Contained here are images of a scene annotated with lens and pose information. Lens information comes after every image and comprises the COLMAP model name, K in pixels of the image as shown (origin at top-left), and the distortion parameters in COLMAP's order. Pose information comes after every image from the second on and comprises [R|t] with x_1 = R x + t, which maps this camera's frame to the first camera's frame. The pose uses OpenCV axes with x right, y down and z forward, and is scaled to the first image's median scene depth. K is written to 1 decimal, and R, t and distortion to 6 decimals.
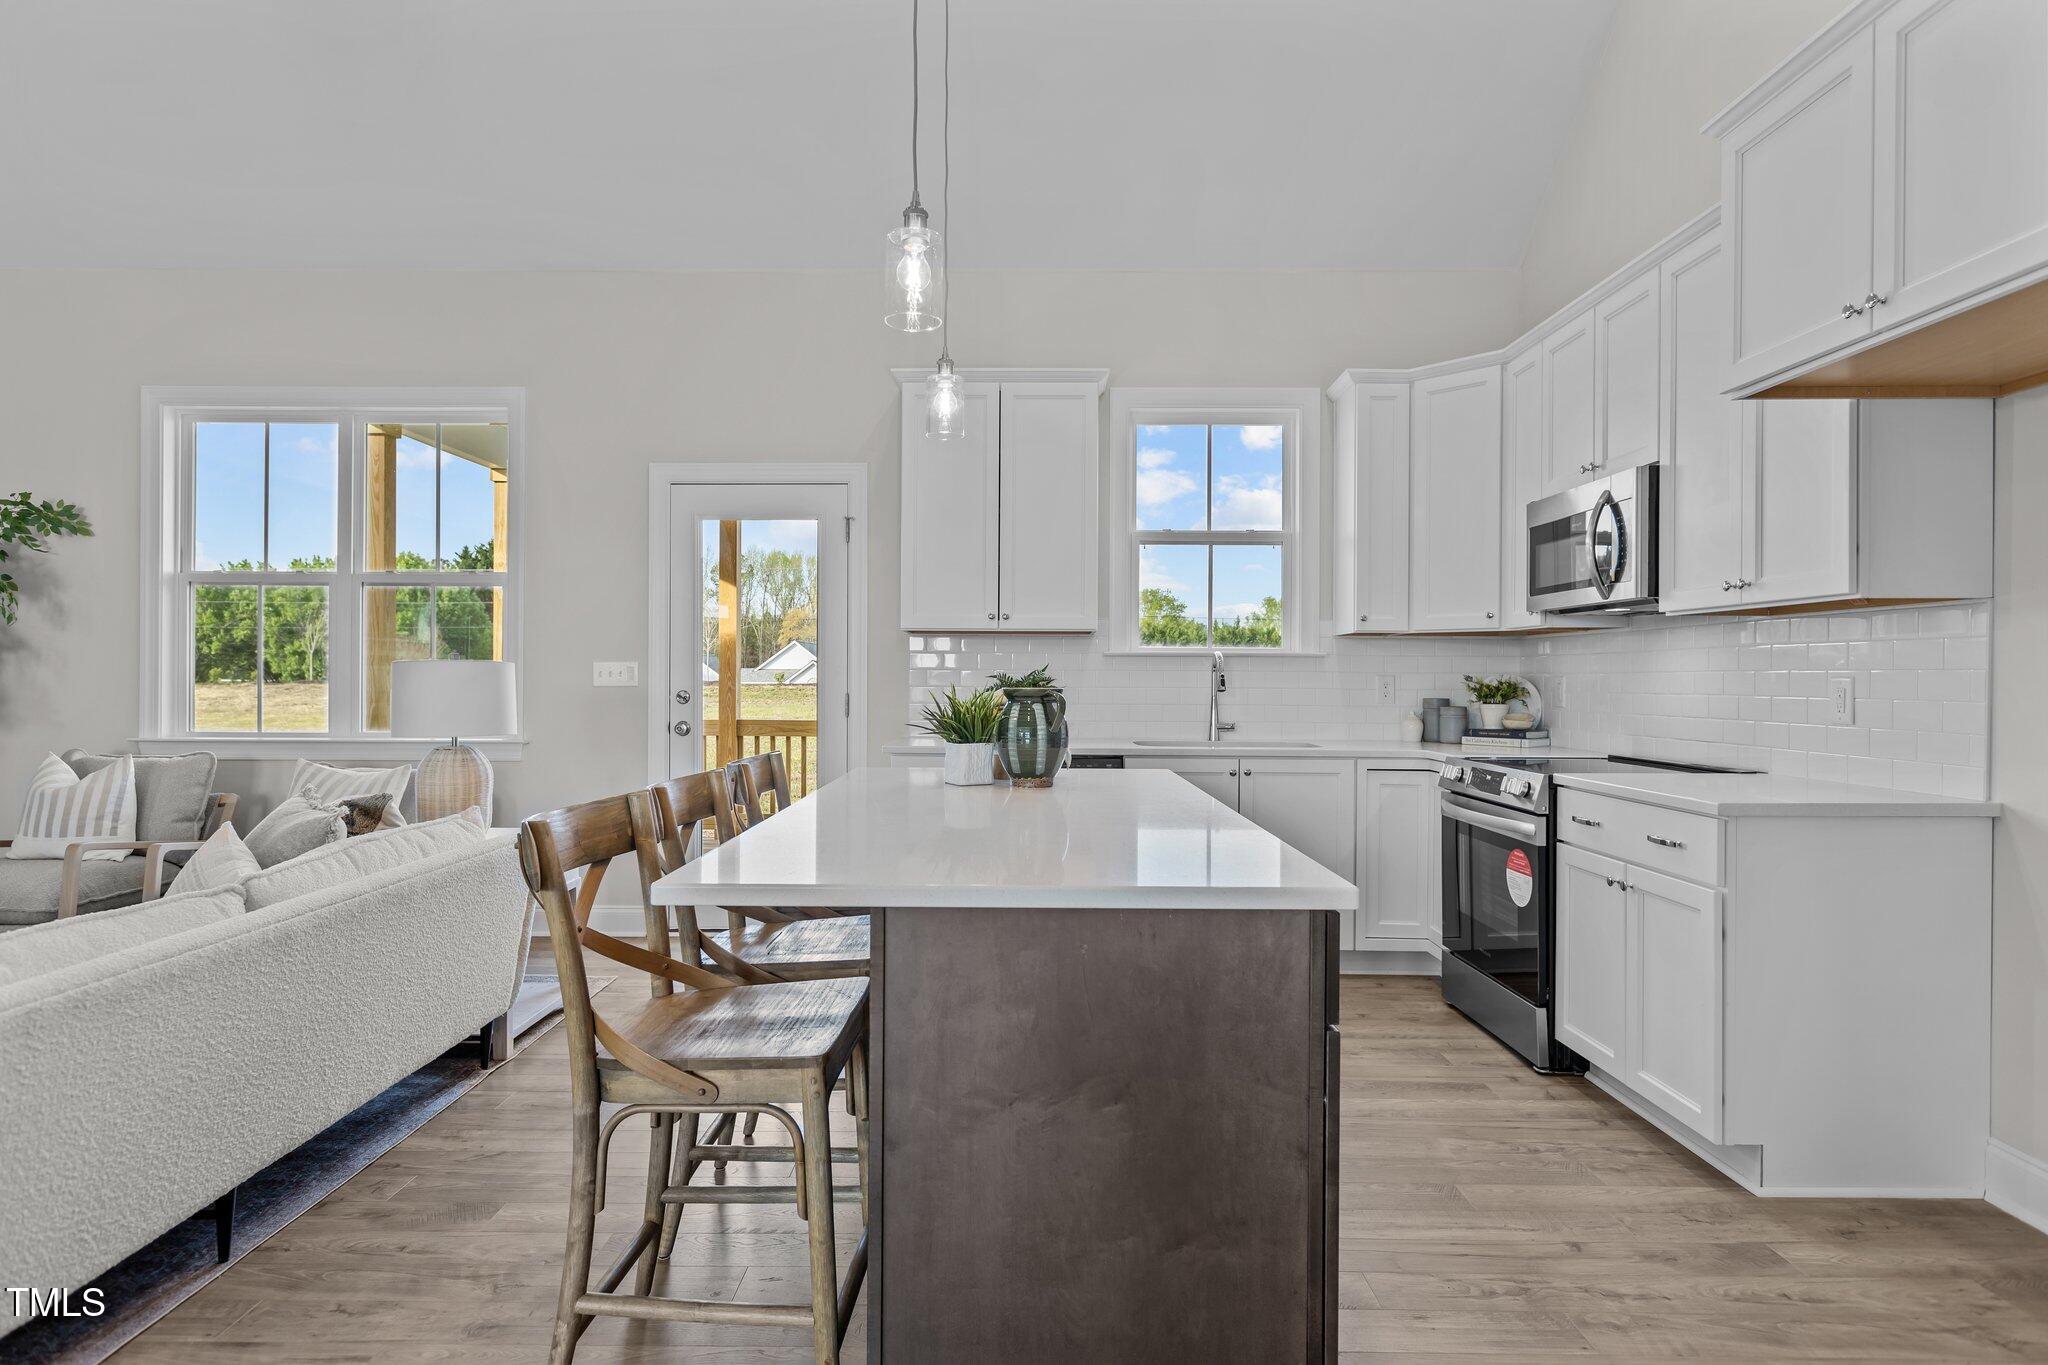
lens RADIAL K [[1100.6, 0, 1024.5], [0, 1100.6, 687.0], [0, 0, 1]] dist [0.002489, -0.001293]
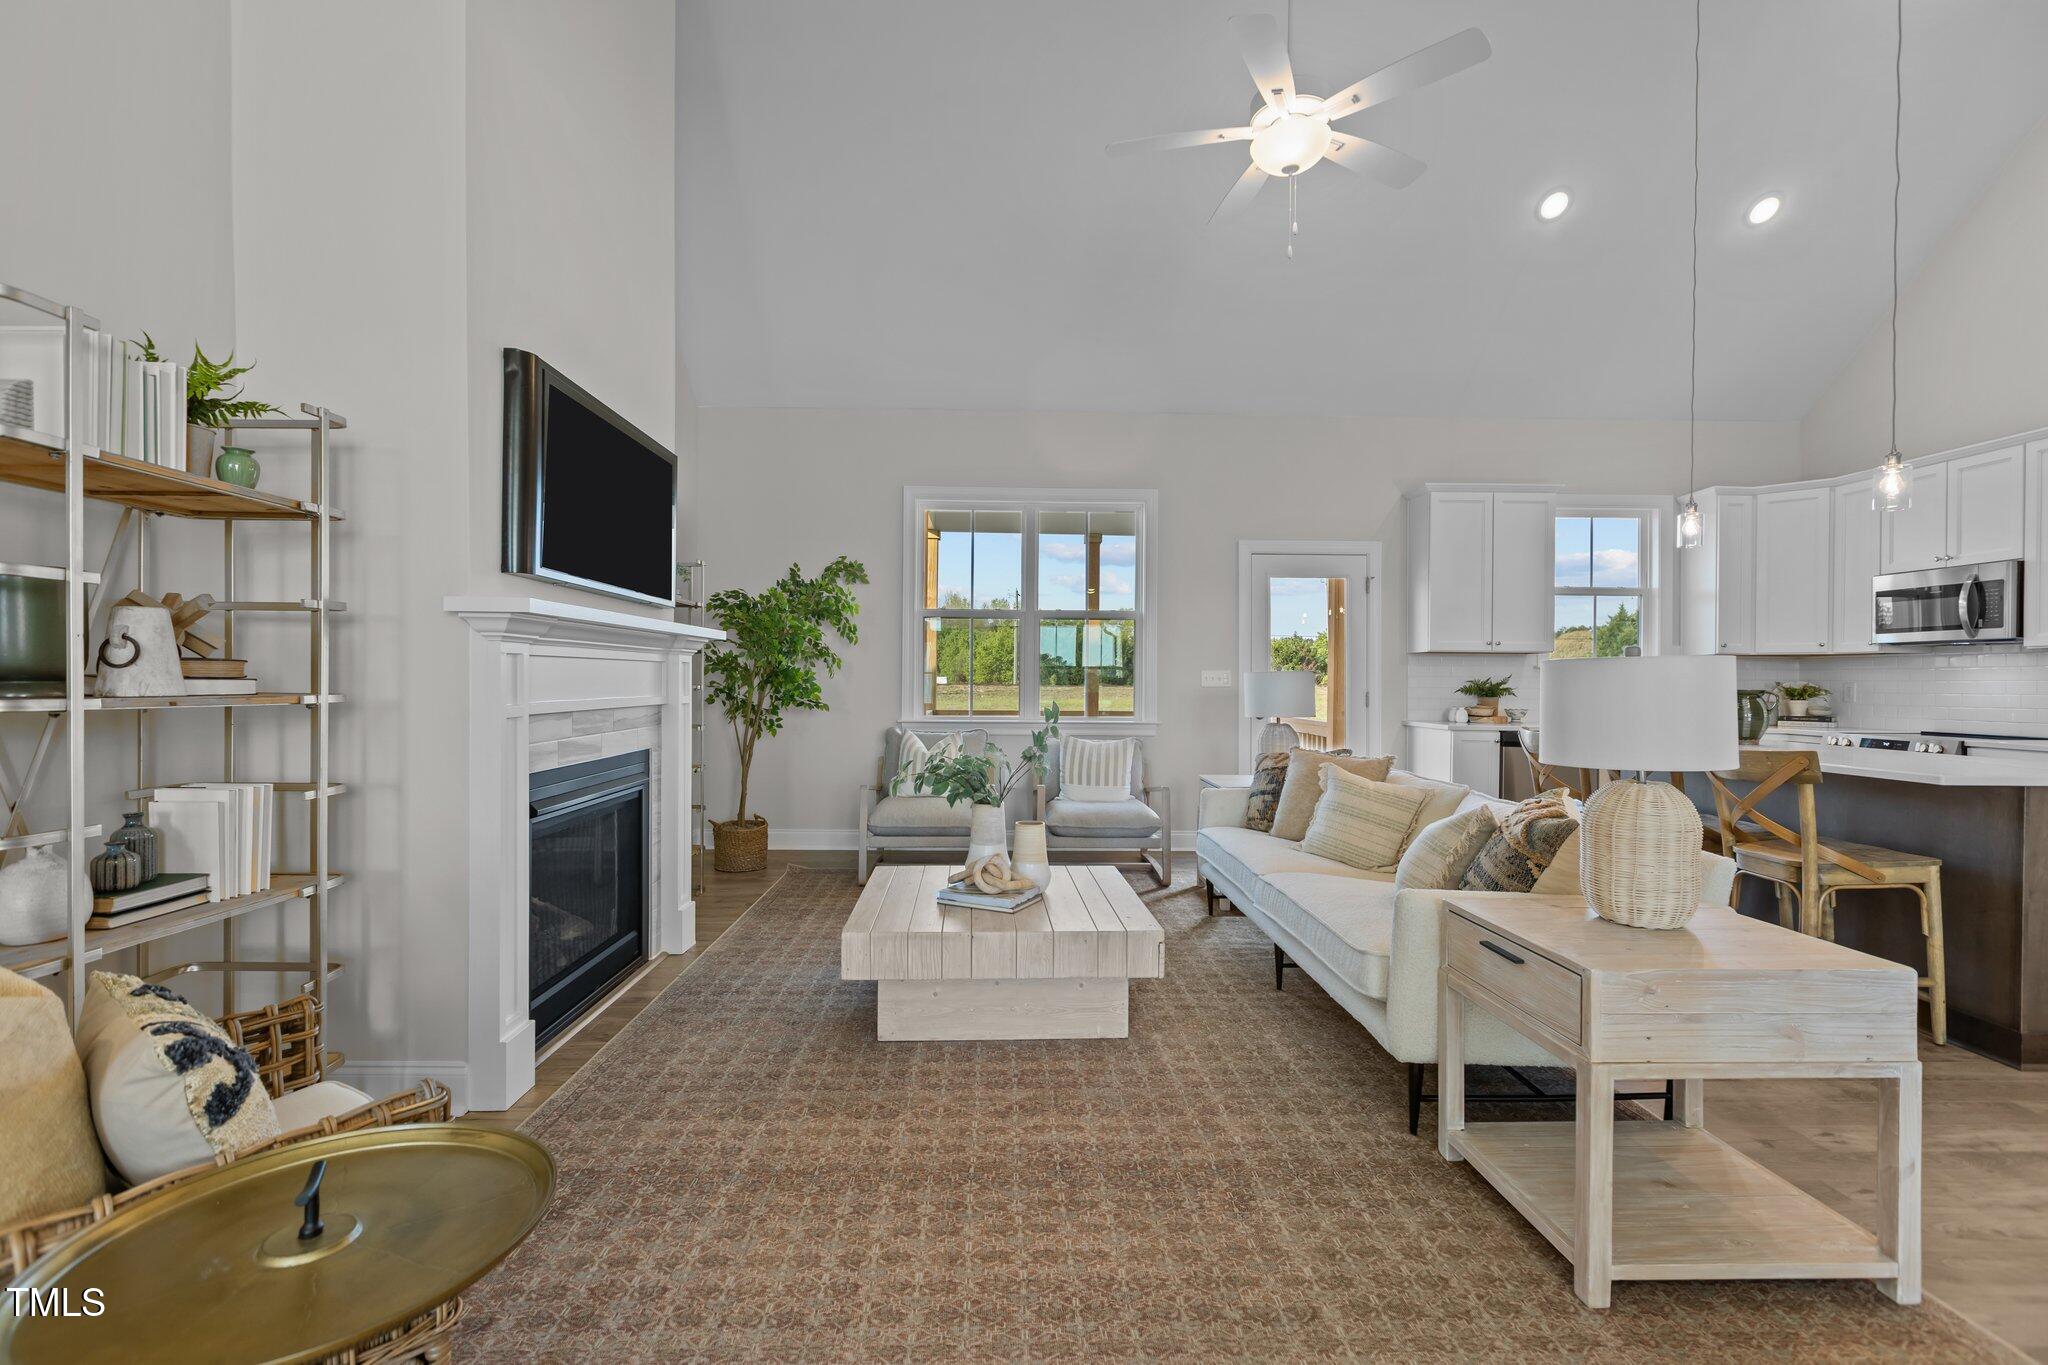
lens RADIAL K [[916.3, 0, 1015.4], [0, 916.3, 679.9], [0, 0, 1]] dist [0.004712, 0.000431]
pose [[0.999404, 0.003611, 0.034340, -0.723946], [-0.003248, 0.999938, -0.010616, 0.004261], [-0.034376, 0.010499, 0.999354, -0.264615]]
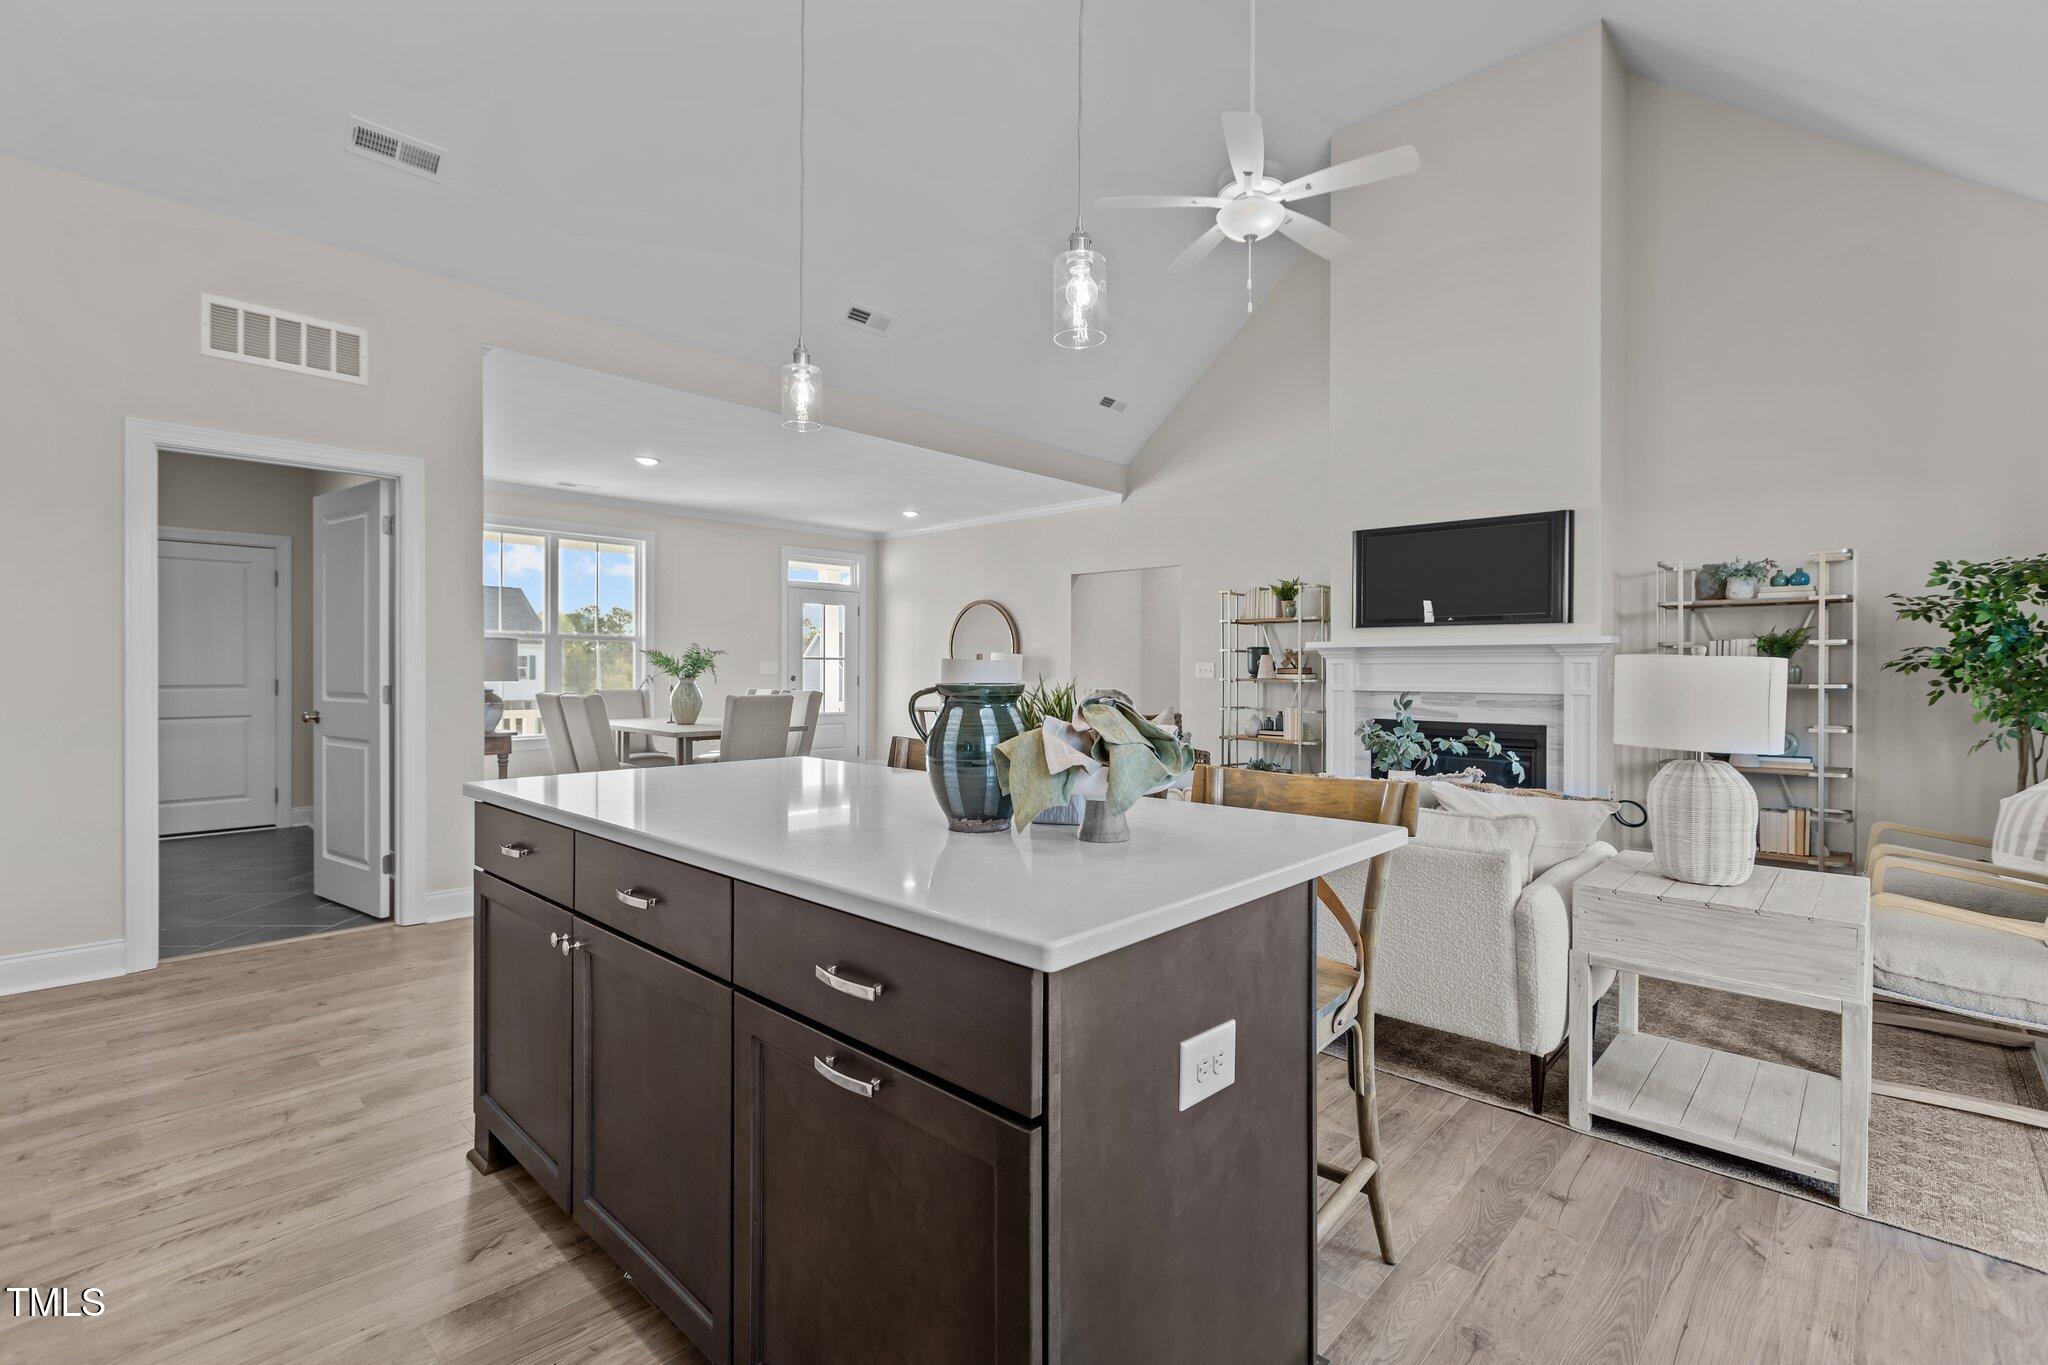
lens RADIAL K [[916.3, 0, 1015.3], [0, 916.3, 667.5], [0, 0, 1]] dist [0.004712, 0.000431]
pose [[-0.685110, -0.007857, -0.728398, 0.238384], [-0.014536, 0.999890, 0.002886, -0.007955], [0.728295, 0.012565, -0.685148, 0.826673]]
